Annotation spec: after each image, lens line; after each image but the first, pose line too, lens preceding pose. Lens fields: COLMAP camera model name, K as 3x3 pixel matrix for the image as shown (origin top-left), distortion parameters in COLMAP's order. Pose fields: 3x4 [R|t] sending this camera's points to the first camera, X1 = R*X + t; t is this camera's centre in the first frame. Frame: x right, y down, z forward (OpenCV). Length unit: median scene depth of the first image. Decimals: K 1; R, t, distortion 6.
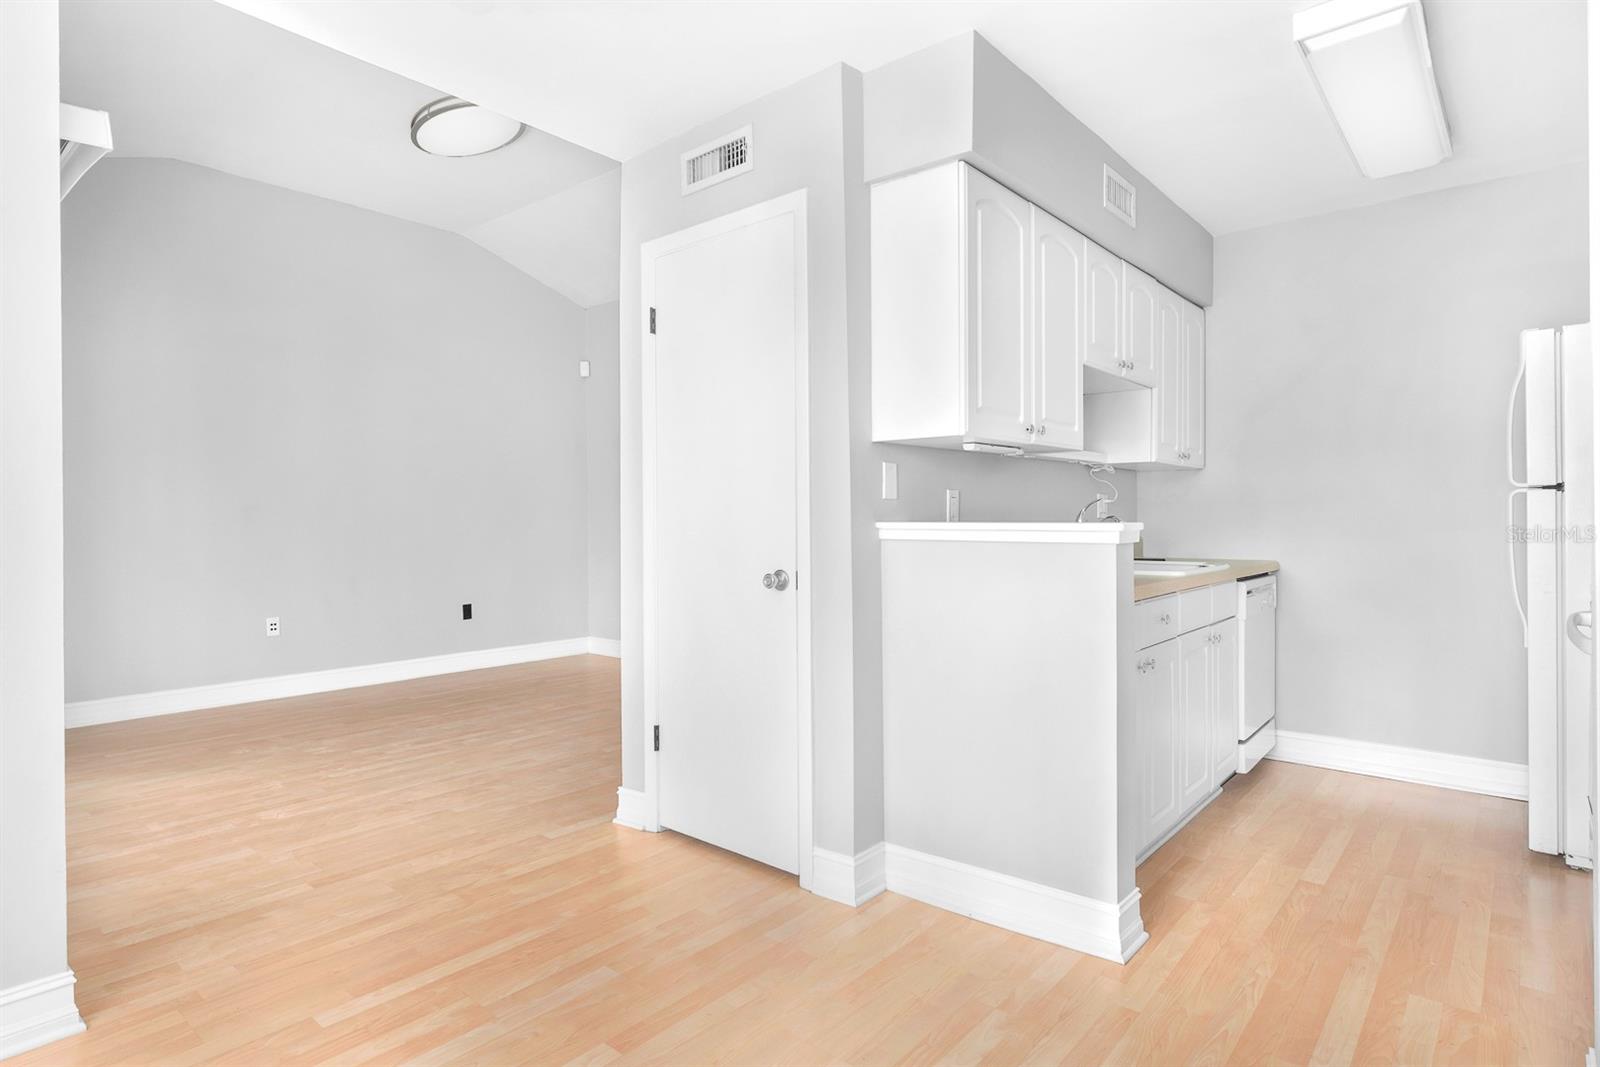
lens RADIAL K [[885.7, 0, 773.5], [0, 885.7, 523.0], [0, 0, 1]] dist [-0.003152, -0.001042]
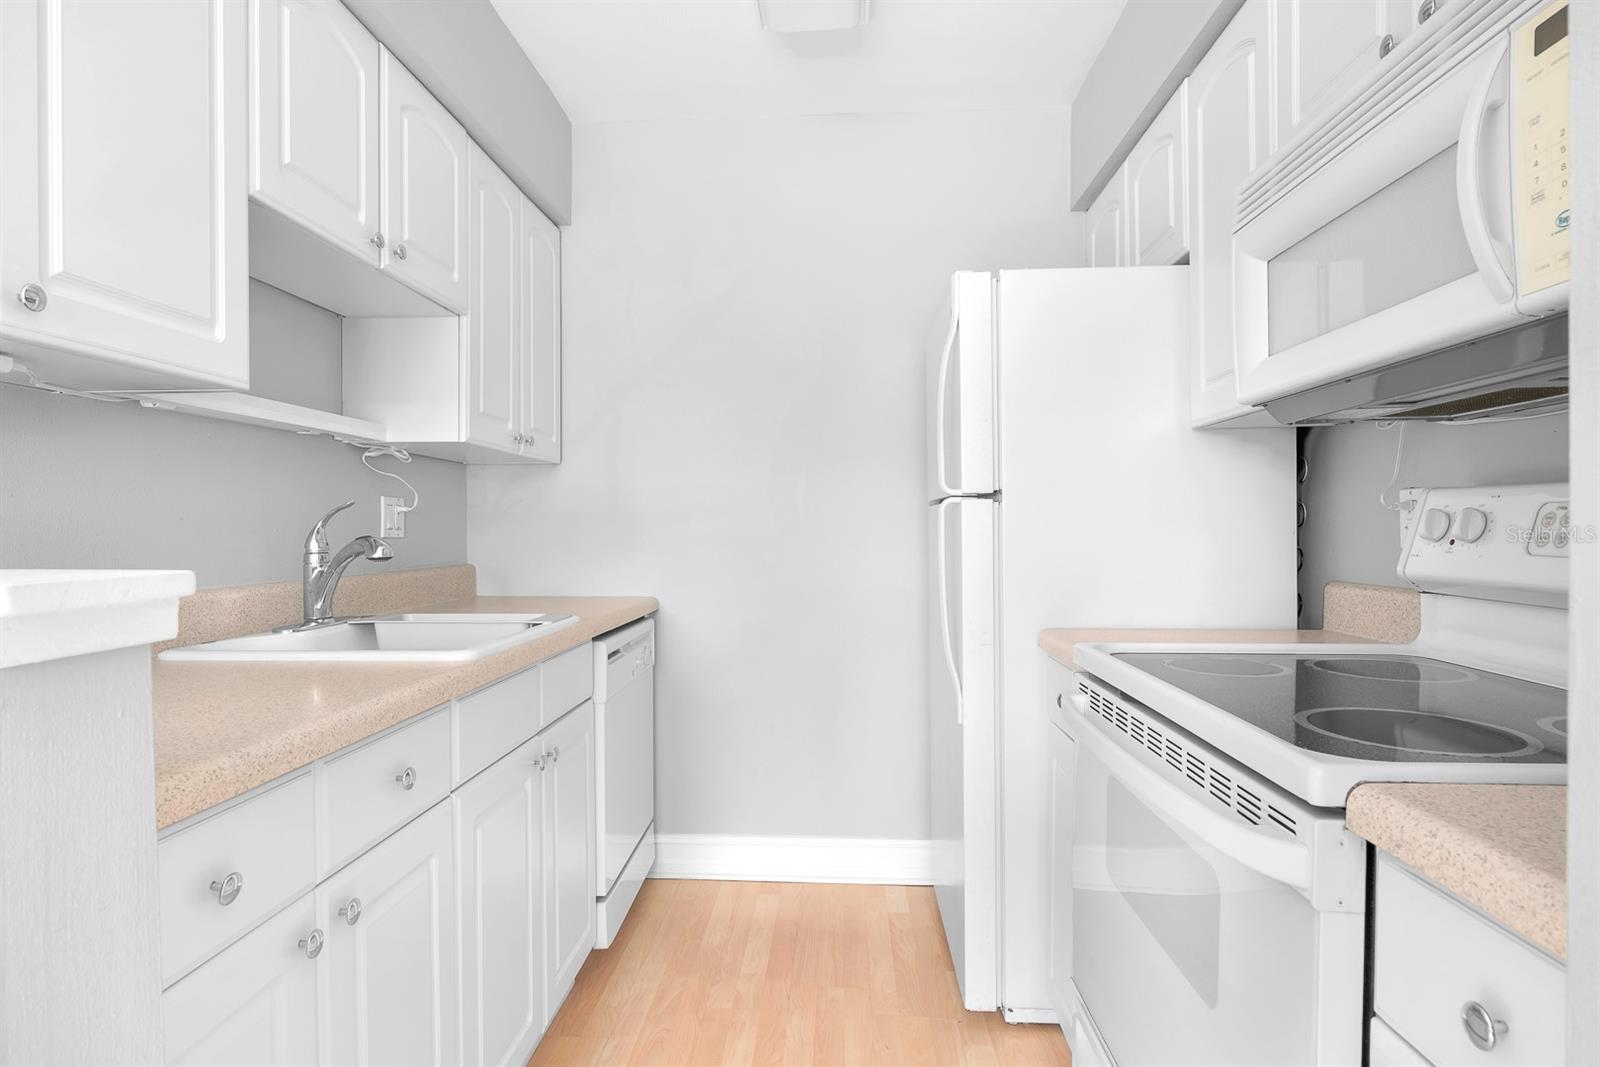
lens RADIAL K [[885.7, 0, 796.5], [0, 885.7, 534.7], [0, 0, 1]] dist [-0.003152, -0.001042]
pose [[0.793920, -0.002282, 0.608017, 0.261098], [0.003149, 0.999995, -0.000360, -0.007573], [-0.608014, 0.002201, 0.793924, 0.423735]]
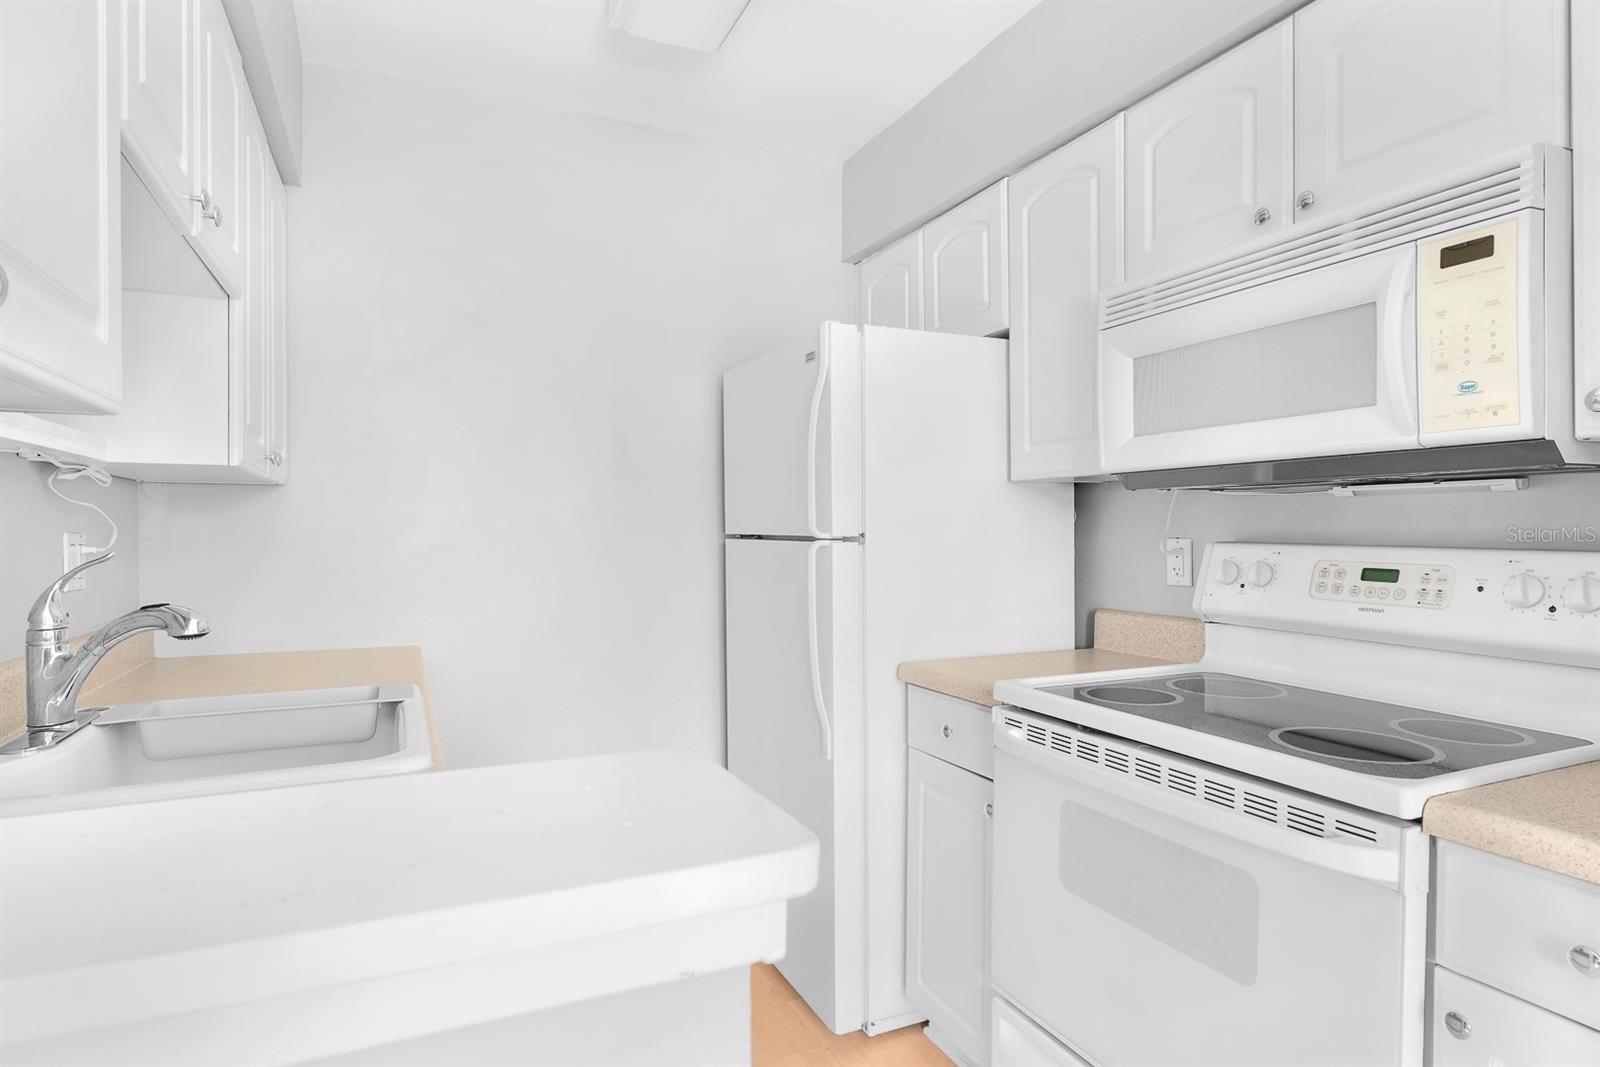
lens RADIAL K [[885.7, 0, 828.1], [0, 885.7, 536.6], [0, 0, 1]] dist [-0.003152, -0.001042]
pose [[0.399774, -0.002308, 0.916611, 0.150767], [0.003335, 0.999994, 0.001063, -0.034849], [-0.916608, 0.002632, 0.399779, 0.579429]]
